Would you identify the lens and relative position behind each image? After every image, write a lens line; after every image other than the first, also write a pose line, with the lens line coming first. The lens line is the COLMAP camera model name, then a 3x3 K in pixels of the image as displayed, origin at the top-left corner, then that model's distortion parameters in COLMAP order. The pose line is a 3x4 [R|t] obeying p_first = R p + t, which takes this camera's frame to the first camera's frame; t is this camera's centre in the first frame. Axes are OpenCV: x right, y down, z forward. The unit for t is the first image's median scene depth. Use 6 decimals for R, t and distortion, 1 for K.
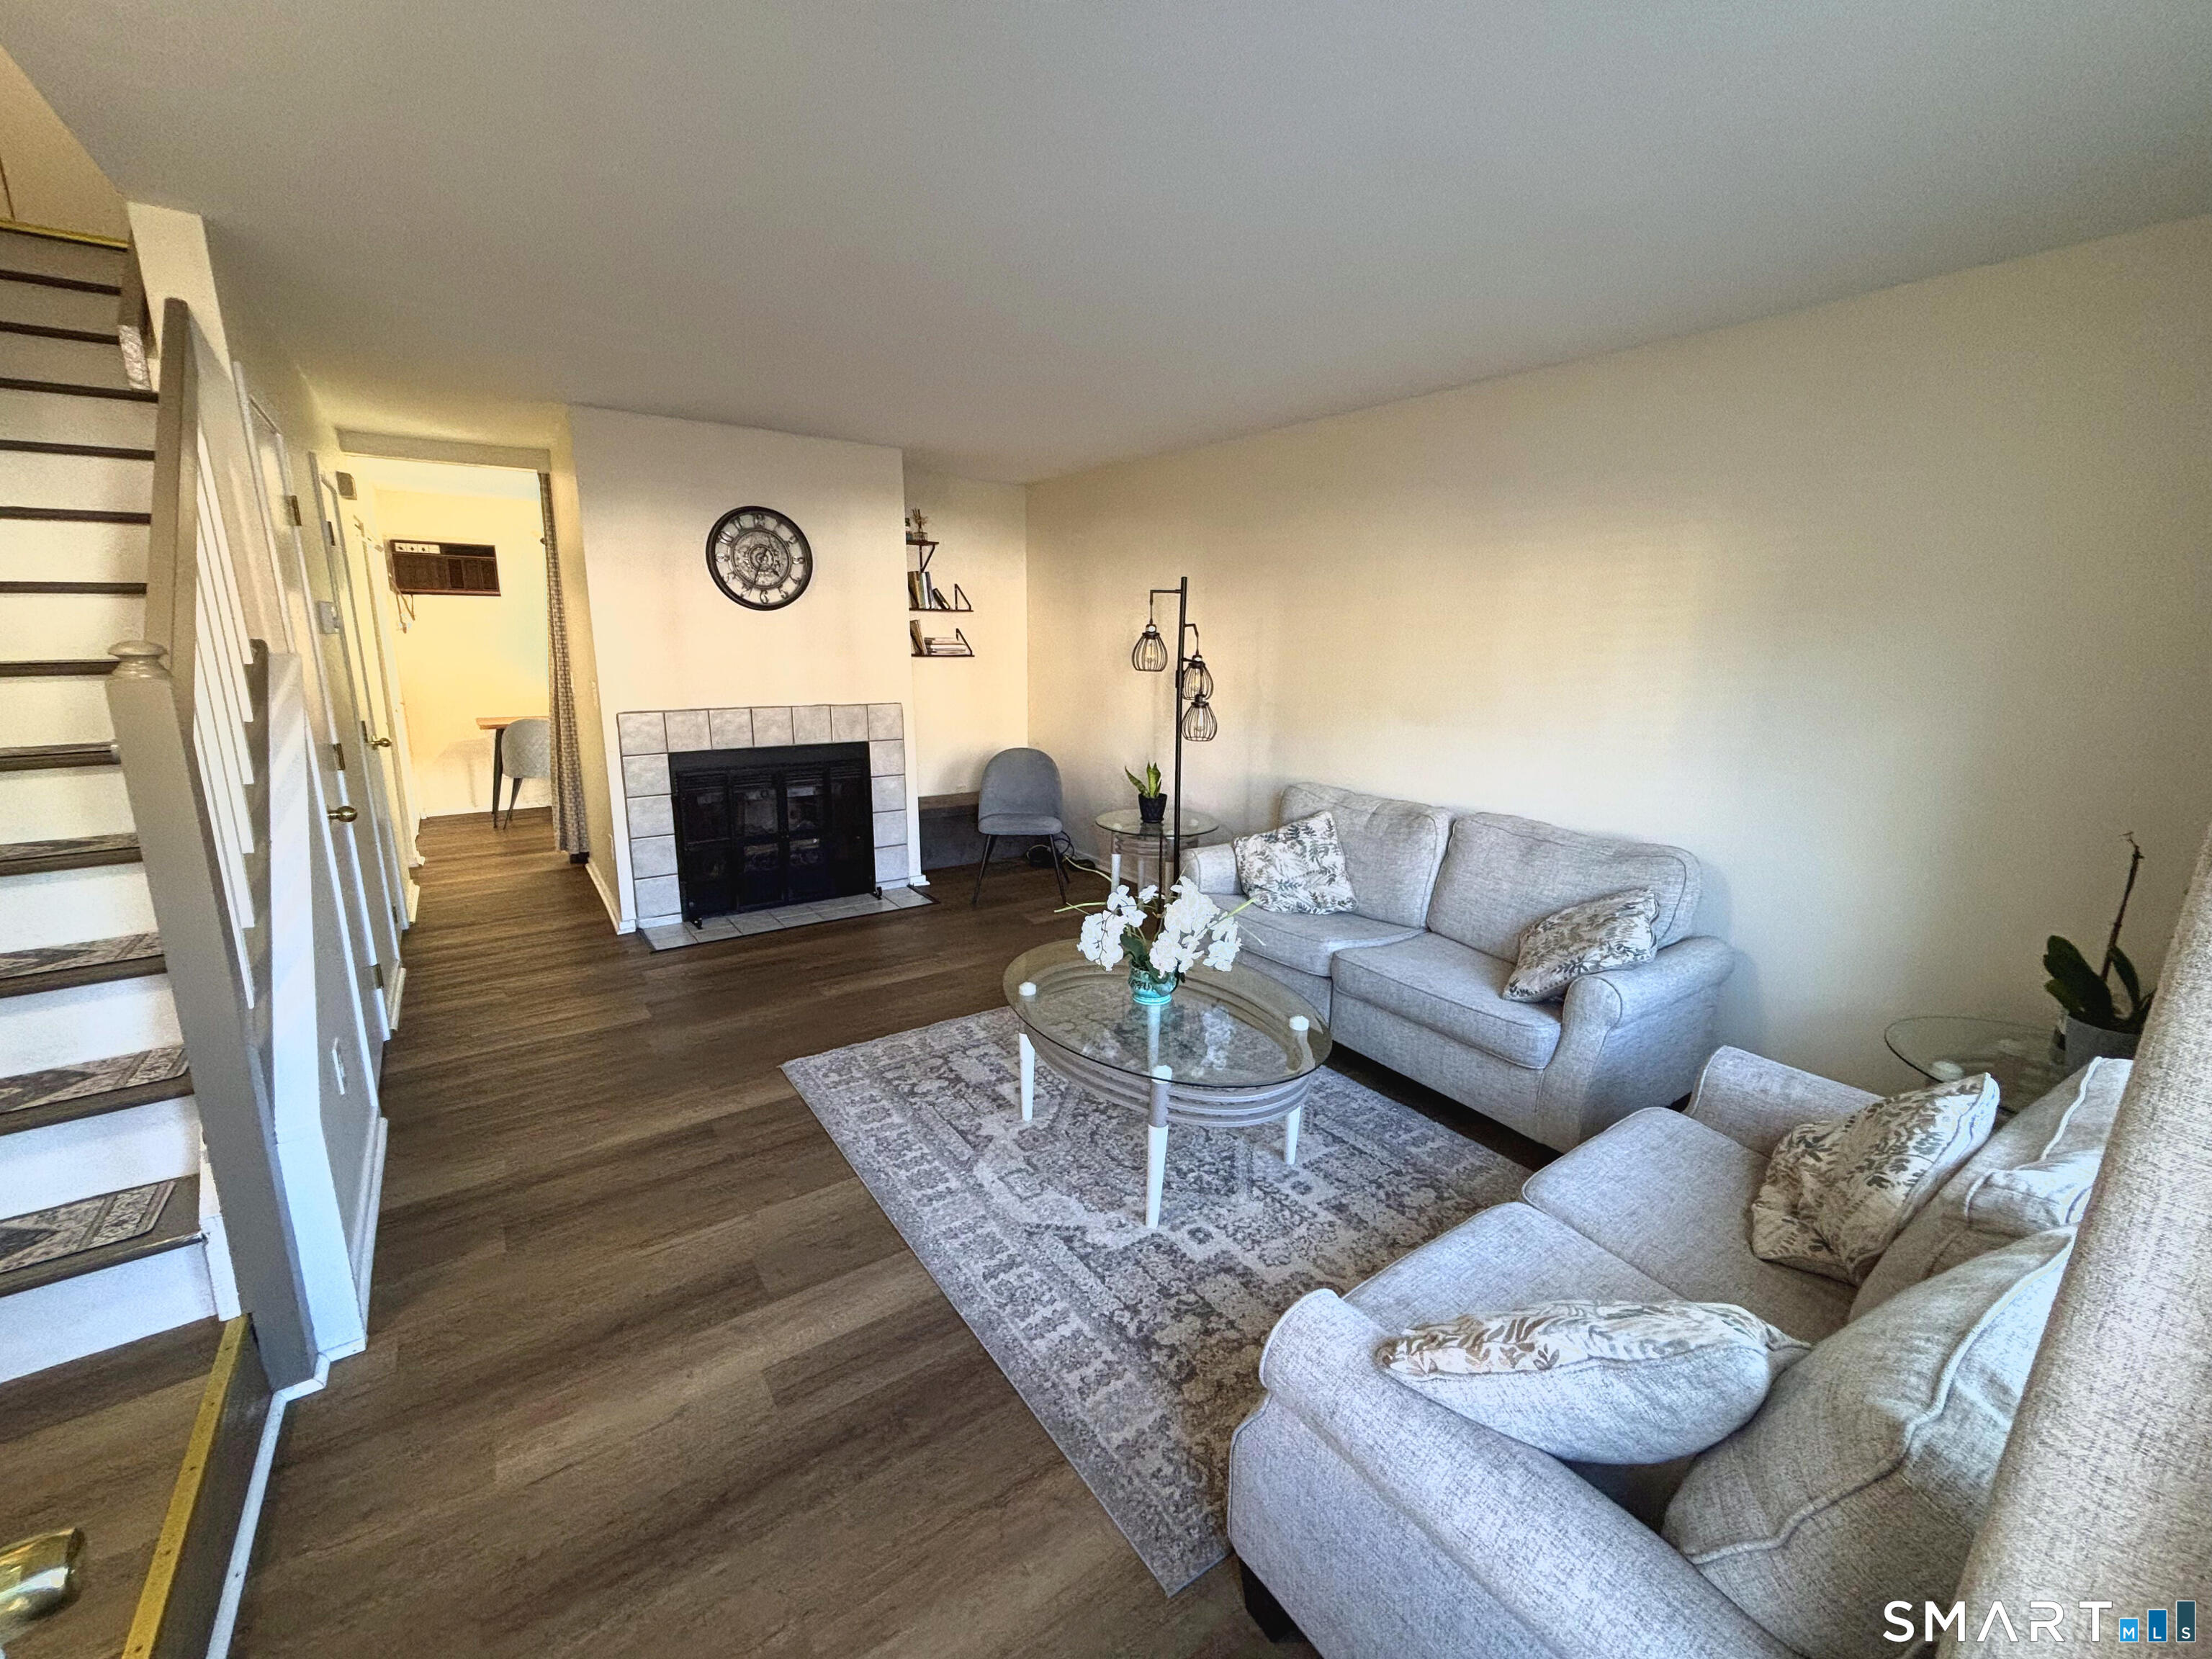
lens RADIAL K [[905.1, 0, 1111.6], [0, 905.1, 823.6], [0, 0, 1]] dist [-0.002650, 0.001809]
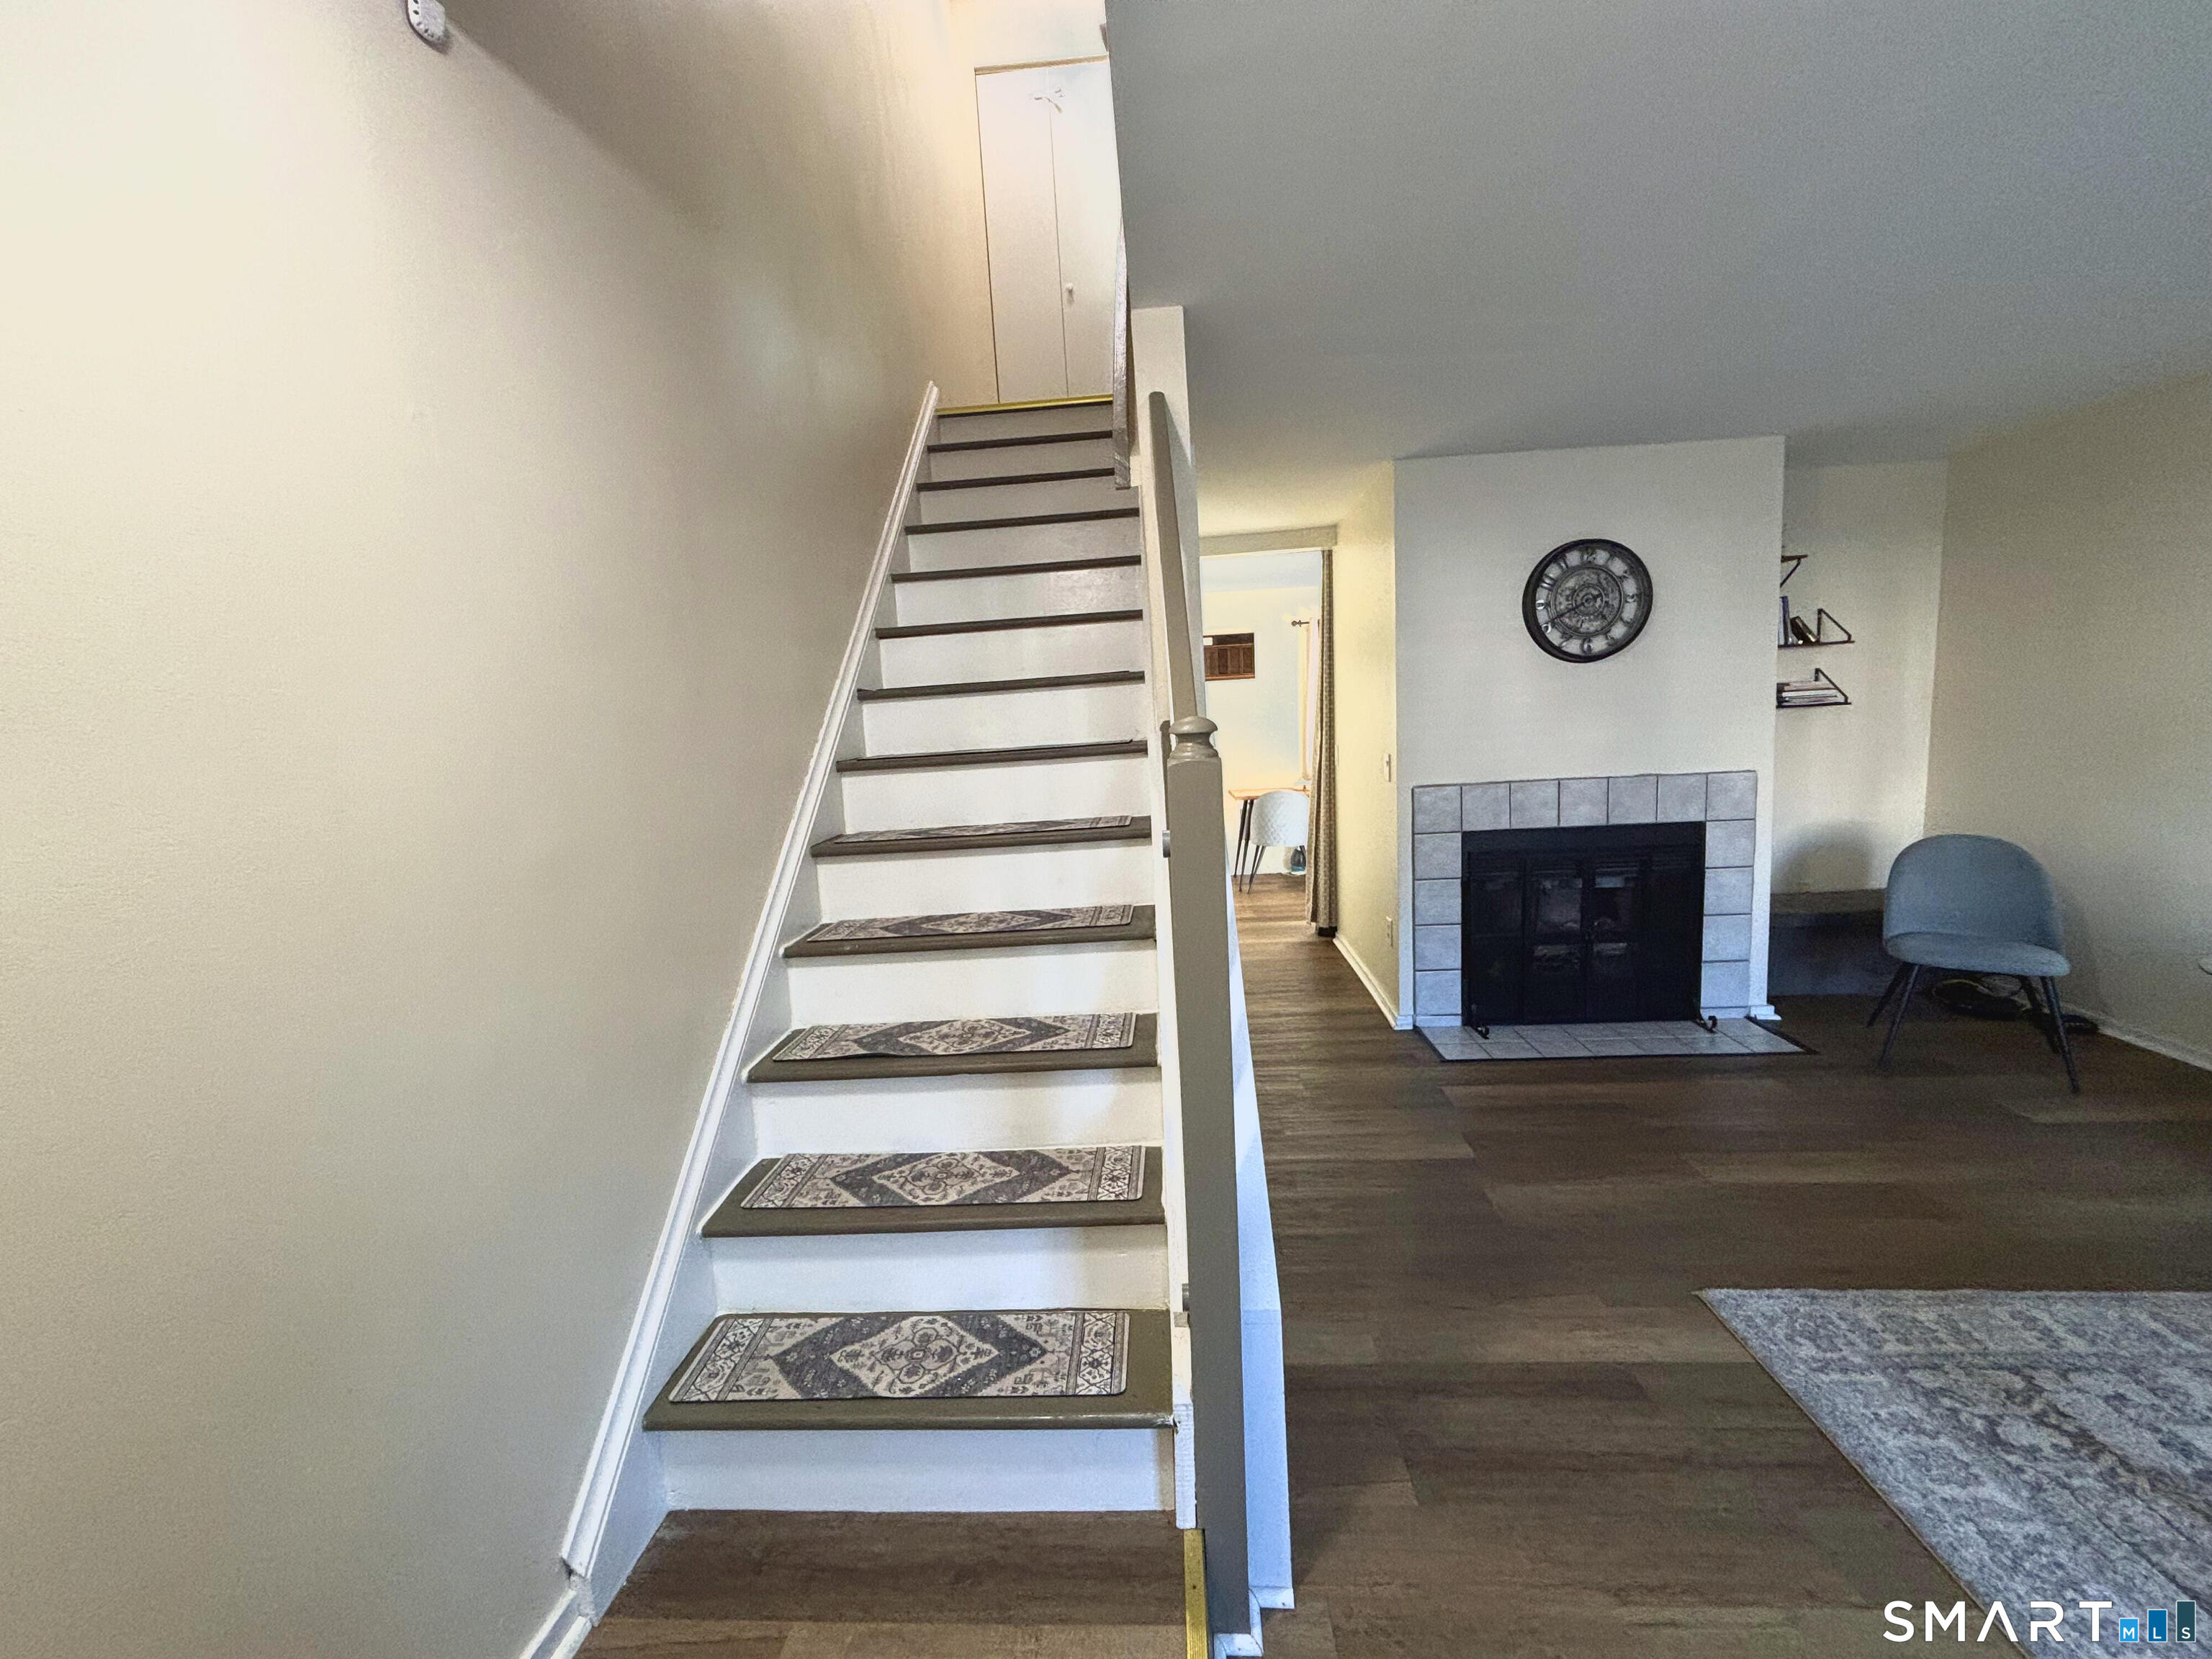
lens RADIAL K [[905.1, 0, 1105.3], [0, 905.1, 822.0], [0, 0, 1]] dist [-0.002650, 0.001809]
pose [[0.775306, 0.025806, -0.631058, -0.208614], [-0.073495, 0.996063, -0.049563, -0.018556], [0.627294, 0.084807, 0.774151, 0.104613]]
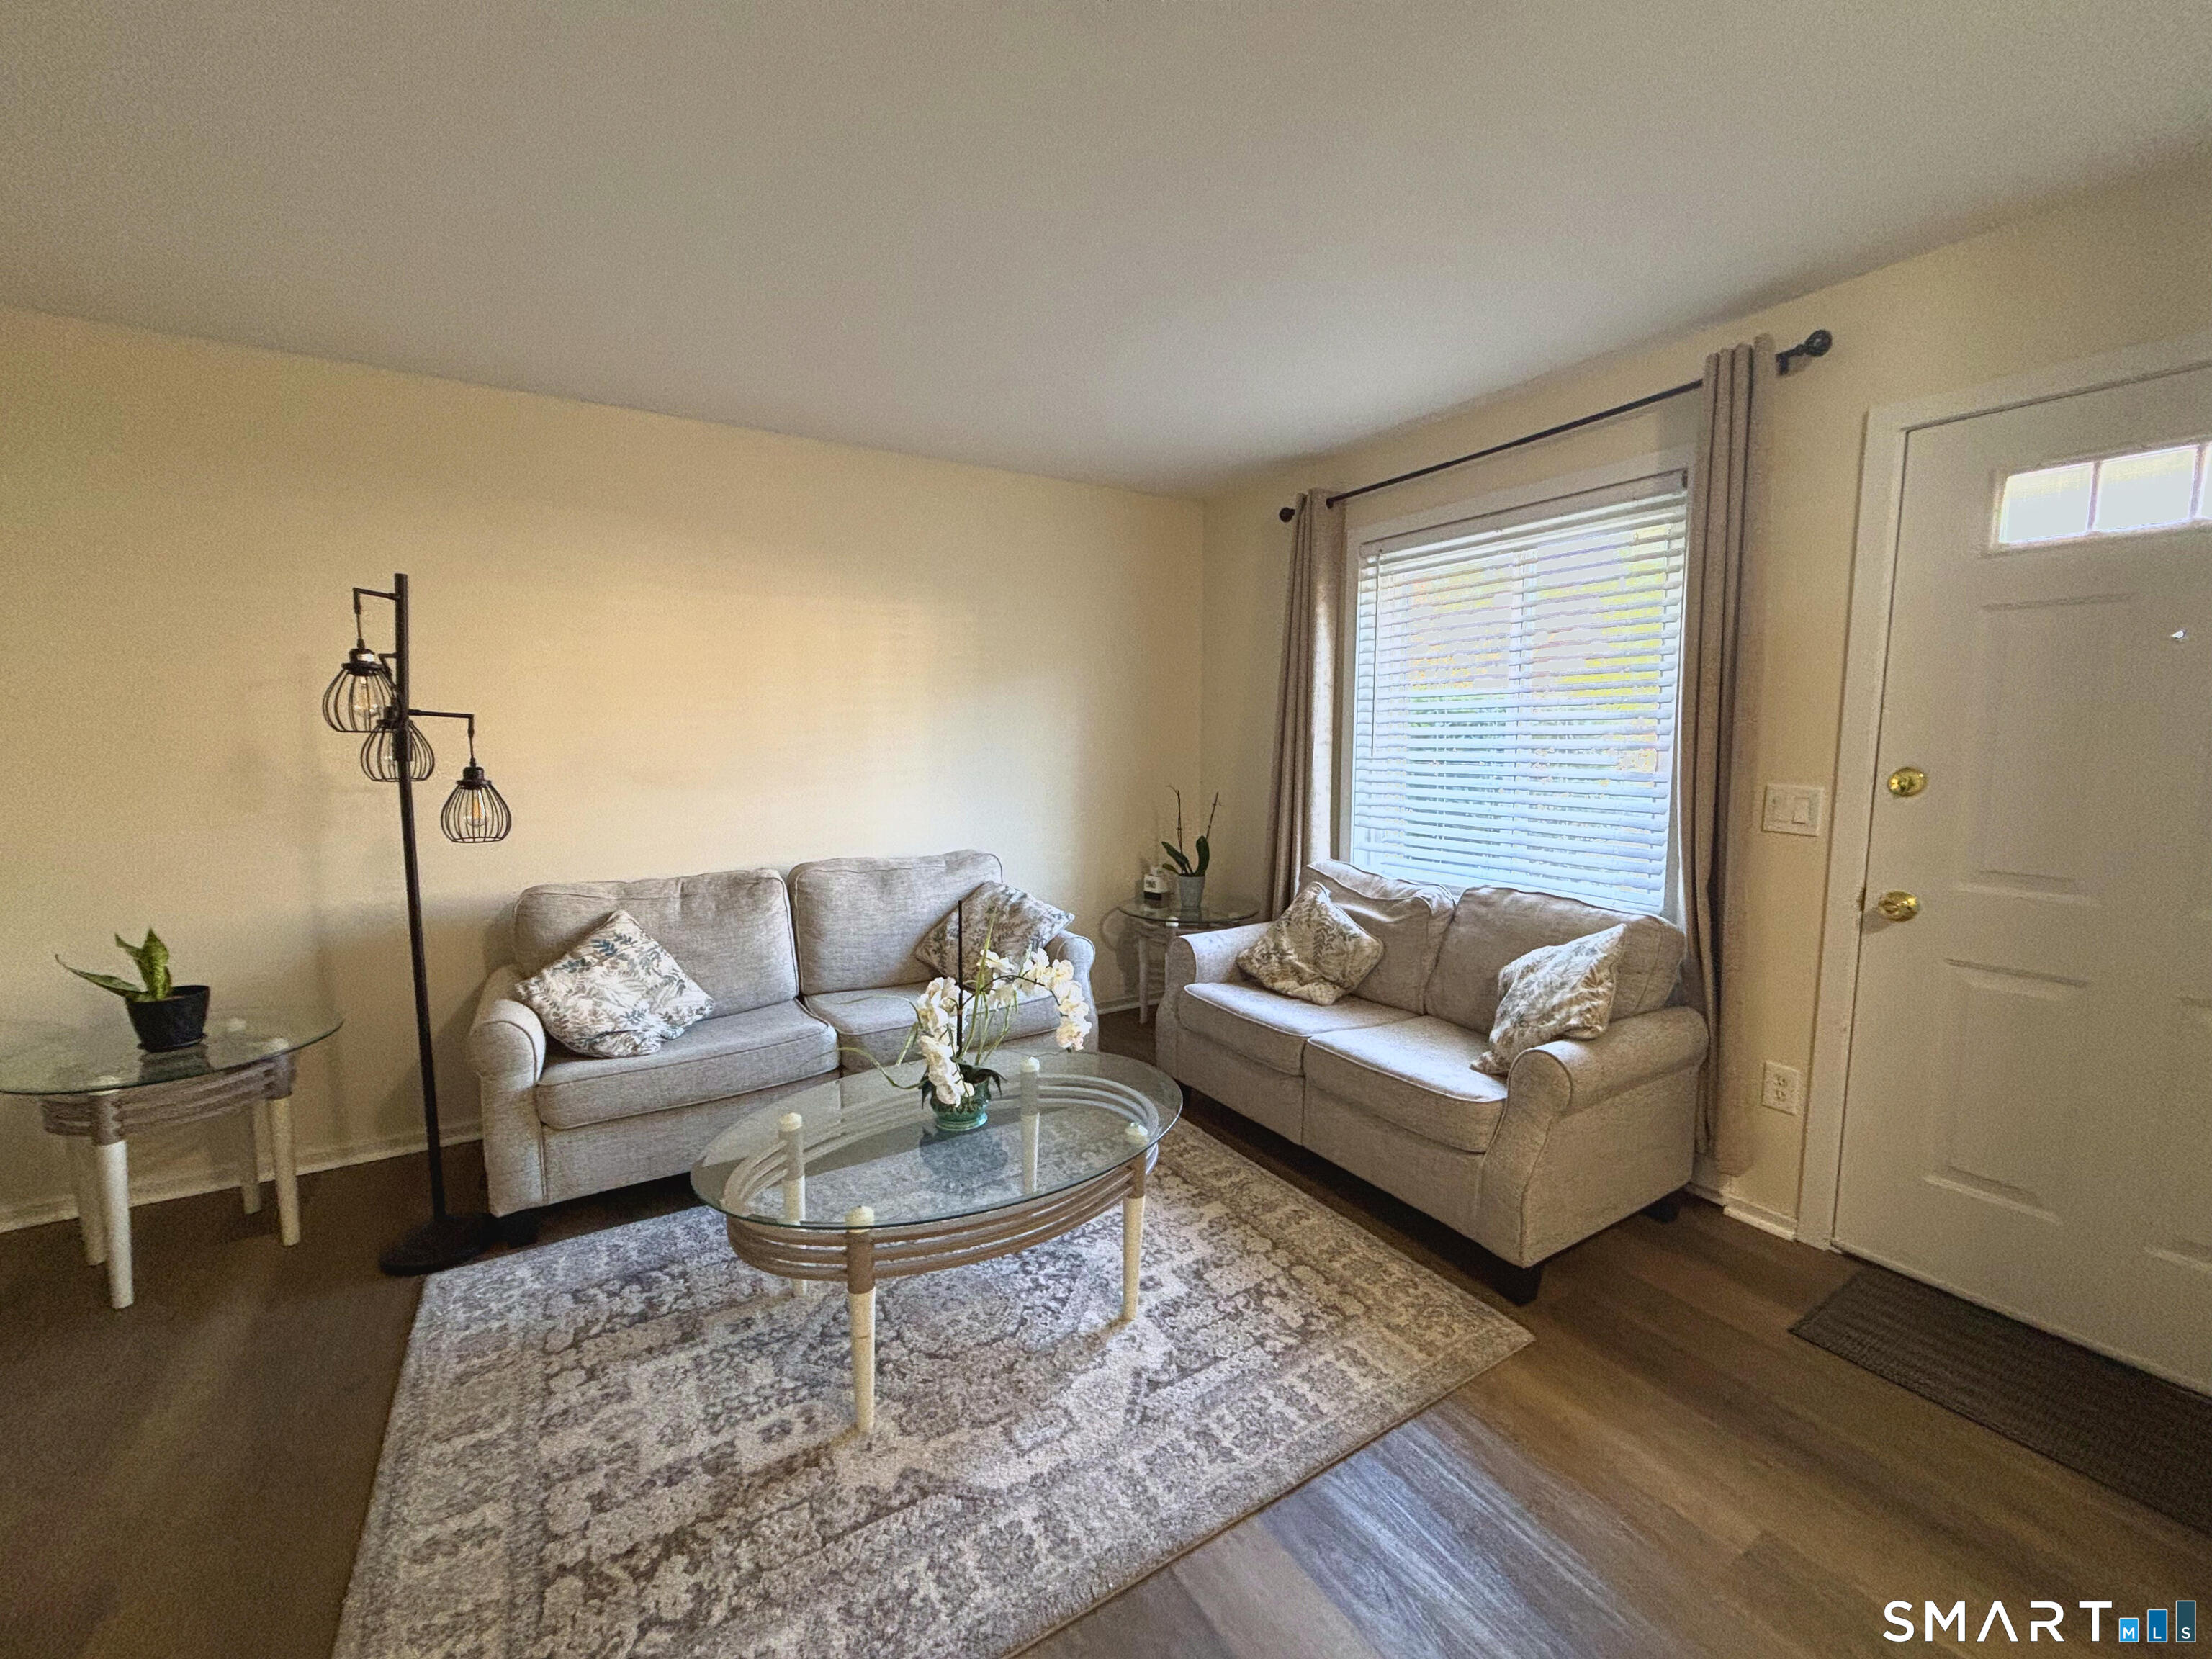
lens RADIAL K [[905.1, 0, 1117.9], [0, 905.1, 819.5], [0, 0, 1]] dist [-0.002650, 0.001809]
pose [[0.052223, -0.119280, 0.991486, -0.418343], [0.210295, 0.971891, 0.105846, -0.069533], [-0.976242, 0.202977, 0.075839, 0.451842]]
